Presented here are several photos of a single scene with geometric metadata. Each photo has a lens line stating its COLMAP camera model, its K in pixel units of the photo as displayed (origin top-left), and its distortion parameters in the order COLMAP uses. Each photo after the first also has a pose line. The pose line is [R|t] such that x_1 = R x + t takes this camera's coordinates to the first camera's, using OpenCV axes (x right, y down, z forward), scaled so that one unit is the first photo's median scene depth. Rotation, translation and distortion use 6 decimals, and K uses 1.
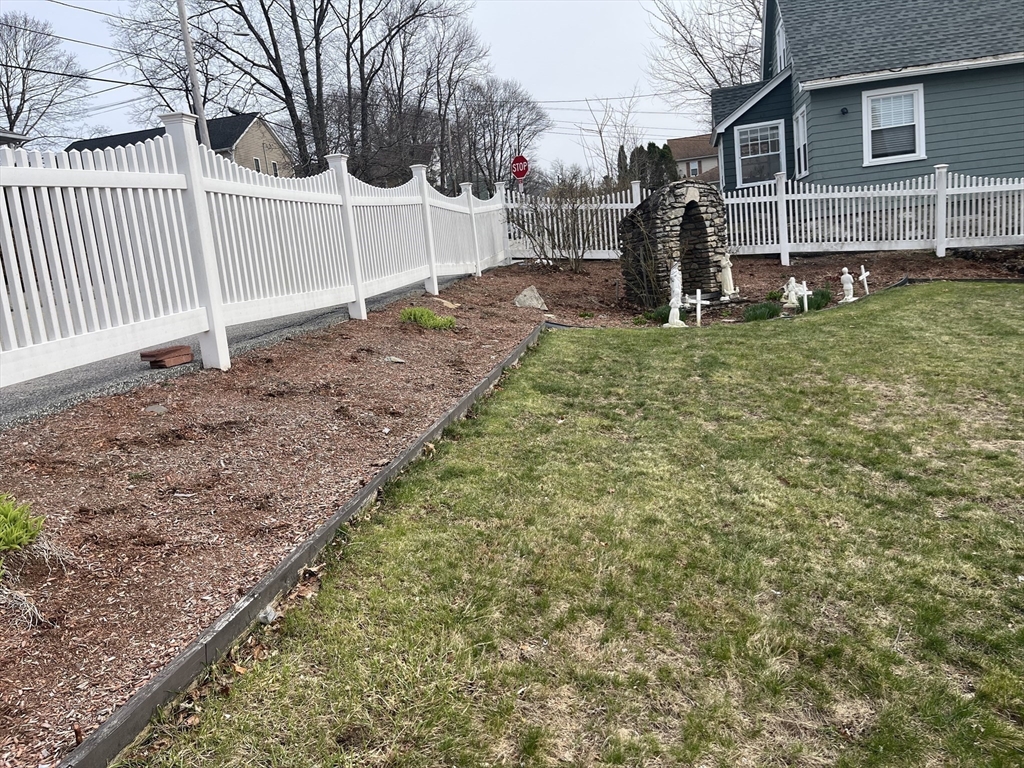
lens RADIAL K [[776.9, 0, 516.2], [0, 776.9, 379.3], [0, 0, 1]] dist [0.066637, -0.086318]
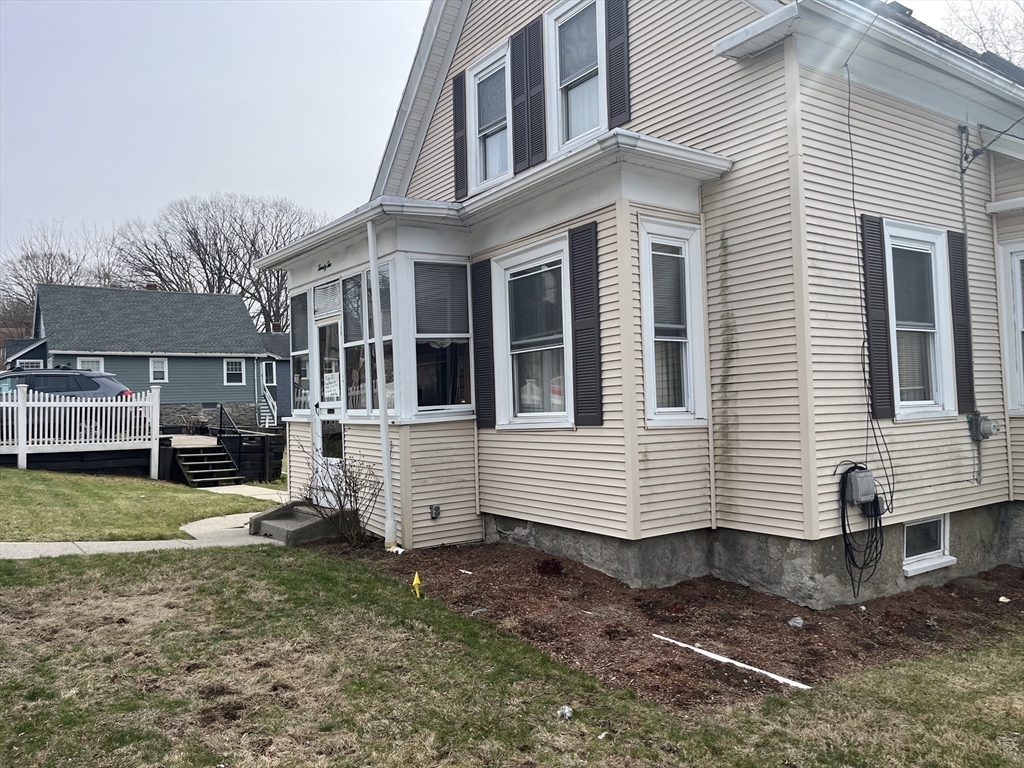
lens RADIAL K [[776.9, 0, 516.2], [0, 776.9, 379.3], [0, 0, 1]] dist [0.066637, -0.086318]
pose [[0.628474, 0.107772, 0.770329, -0.495684], [0.106287, 0.969167, -0.222304, 0.332528], [-0.770535, 0.221588, 0.597641, -1.279350]]
